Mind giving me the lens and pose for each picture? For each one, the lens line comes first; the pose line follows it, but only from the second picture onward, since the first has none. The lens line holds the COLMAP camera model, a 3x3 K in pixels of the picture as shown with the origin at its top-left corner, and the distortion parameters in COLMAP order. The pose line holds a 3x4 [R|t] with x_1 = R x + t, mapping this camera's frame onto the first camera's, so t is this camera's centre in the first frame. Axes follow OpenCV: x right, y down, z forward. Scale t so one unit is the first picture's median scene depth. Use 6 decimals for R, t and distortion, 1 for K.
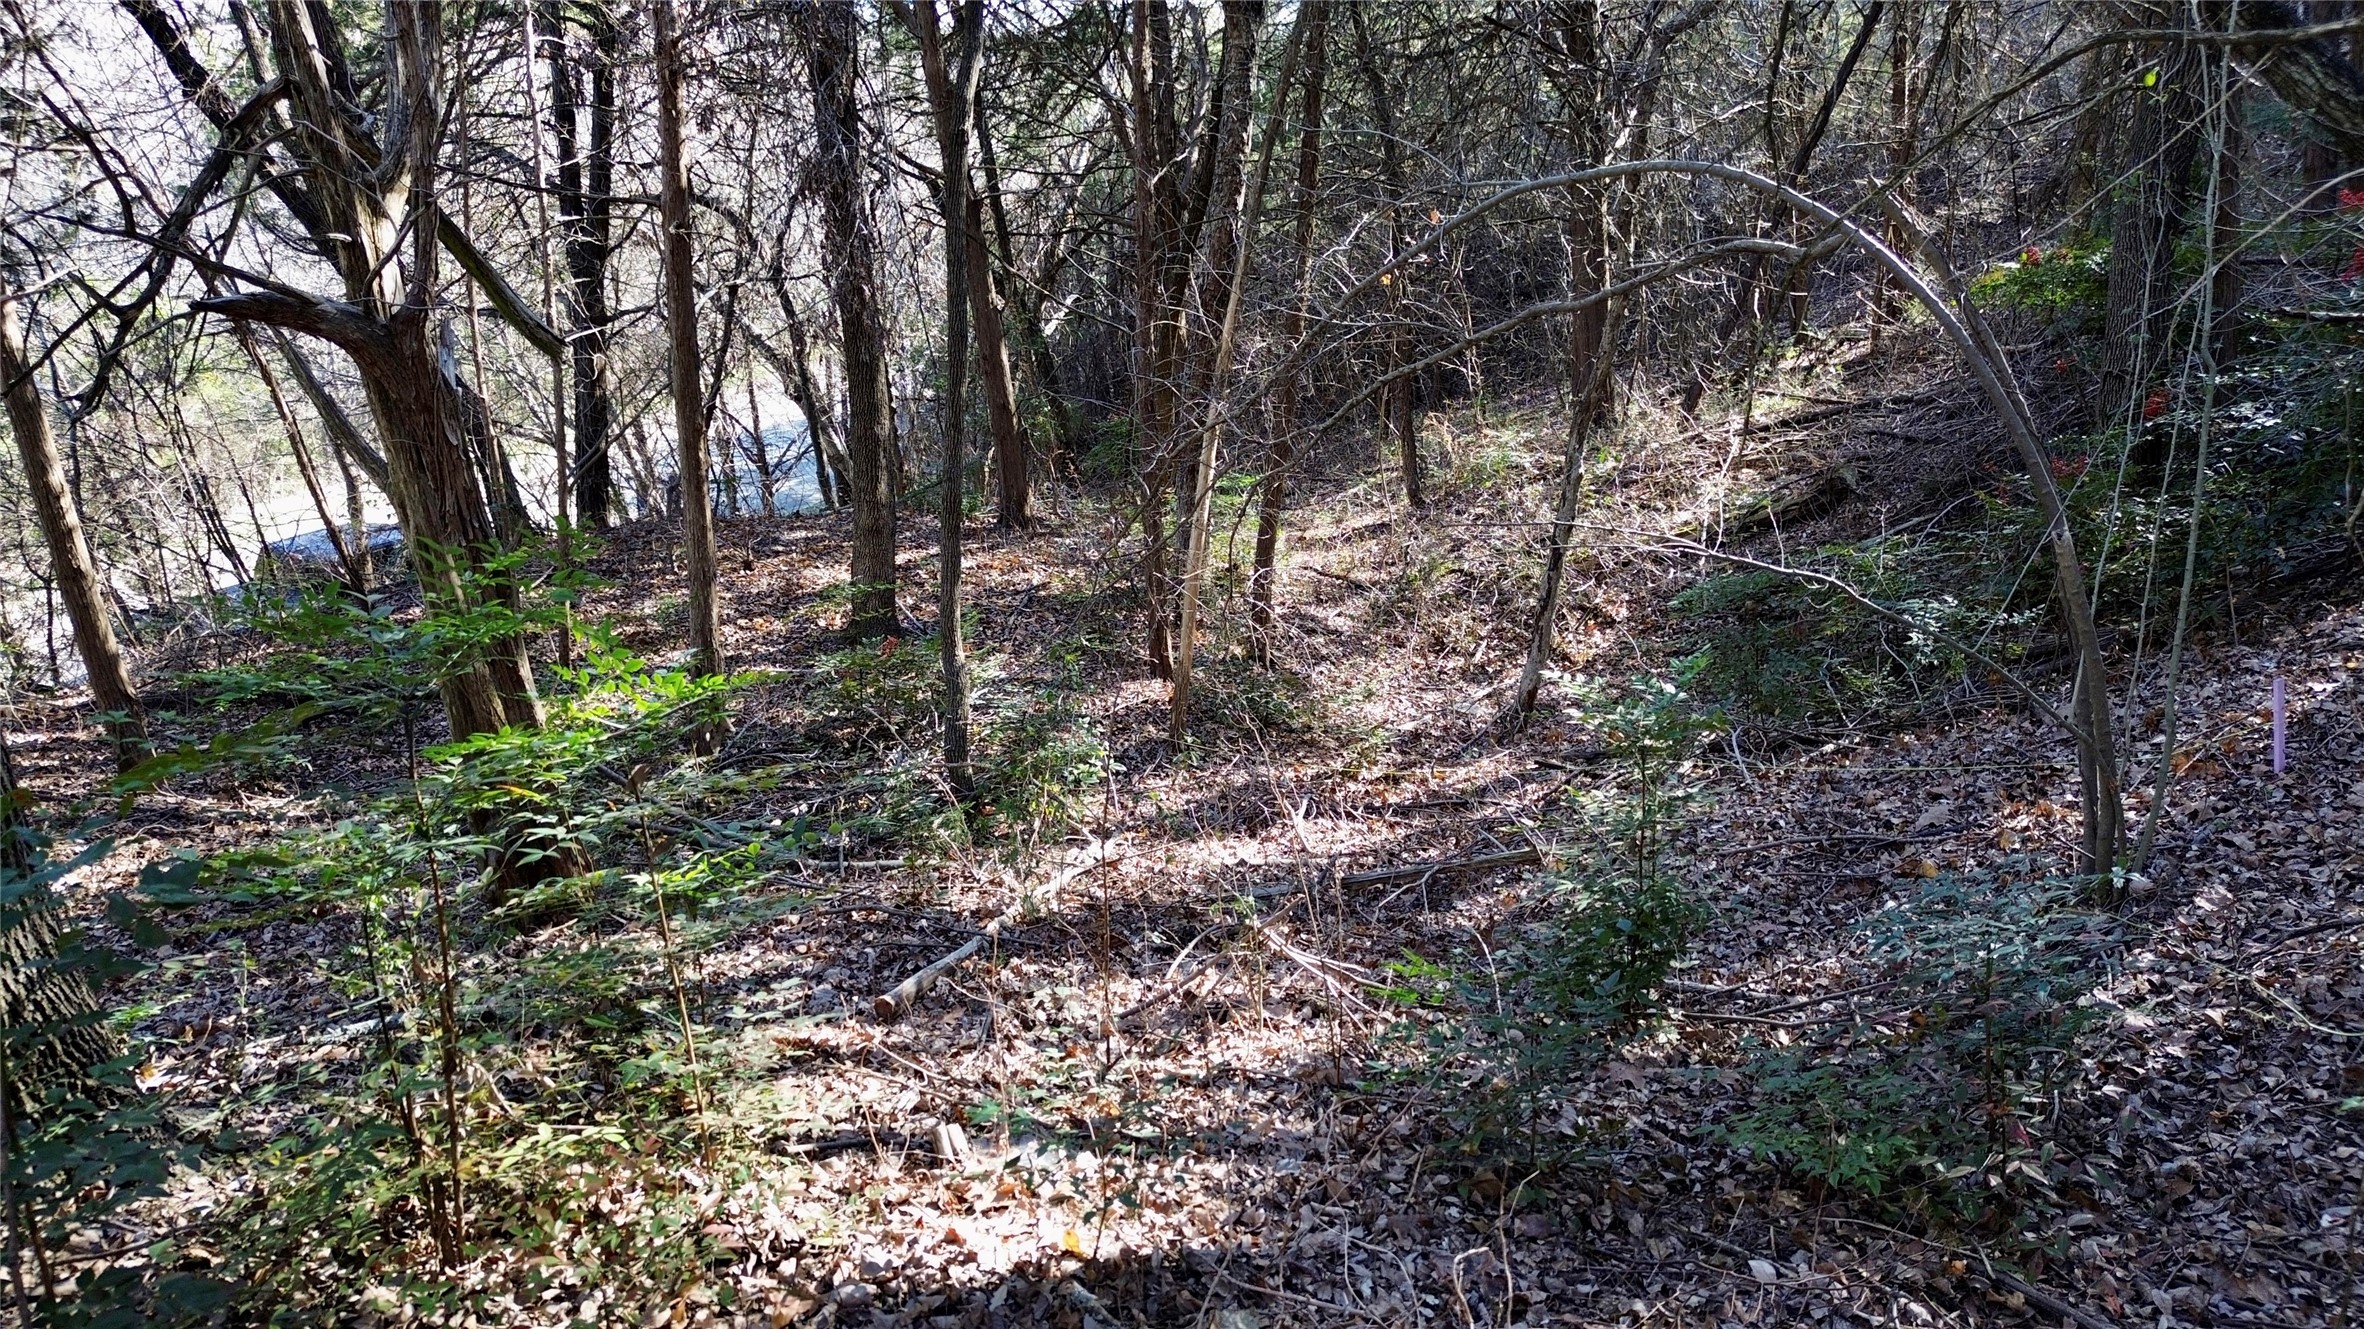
lens RADIAL K [[1654.2, 0, 1182.0], [0, 1654.2, 664.5], [0, 0, 1]] dist [0.071129, -0.075997]
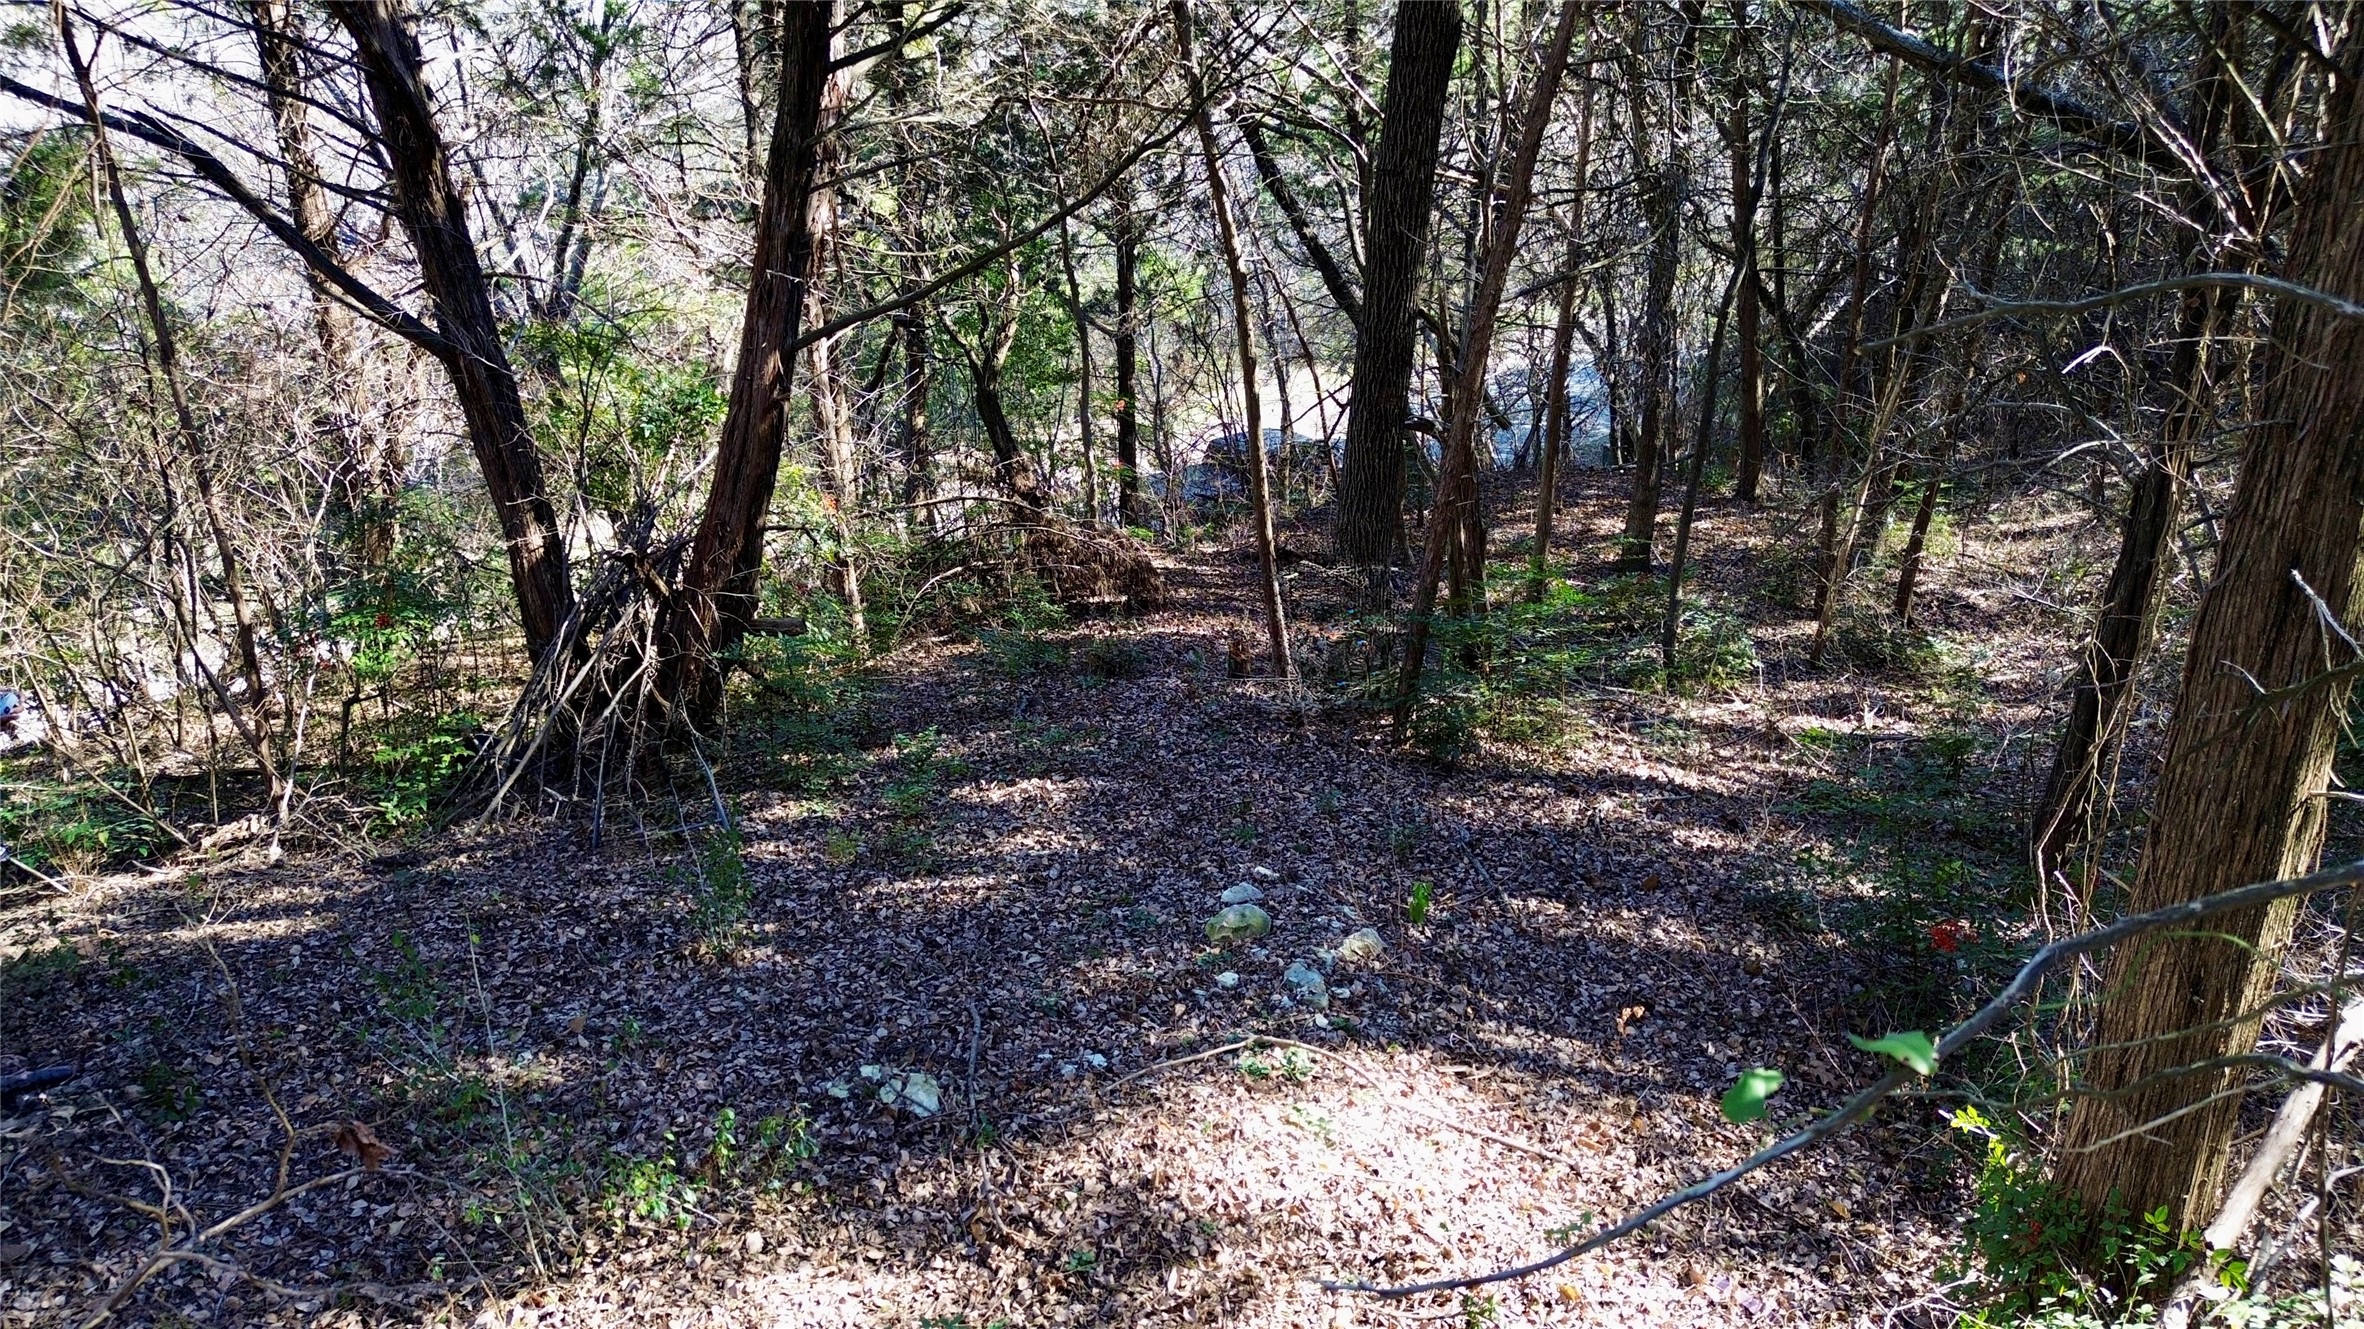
lens RADIAL K [[1654.2, 0, 1182.0], [0, 1654.2, 664.5], [0, 0, 1]] dist [0.071129, -0.075997]
pose [[0.894977, 0.165344, -0.414339, 0.107453], [-0.136431, 0.985724, 0.098667, -0.024787], [0.424738, -0.031776, 0.904759, -0.656506]]
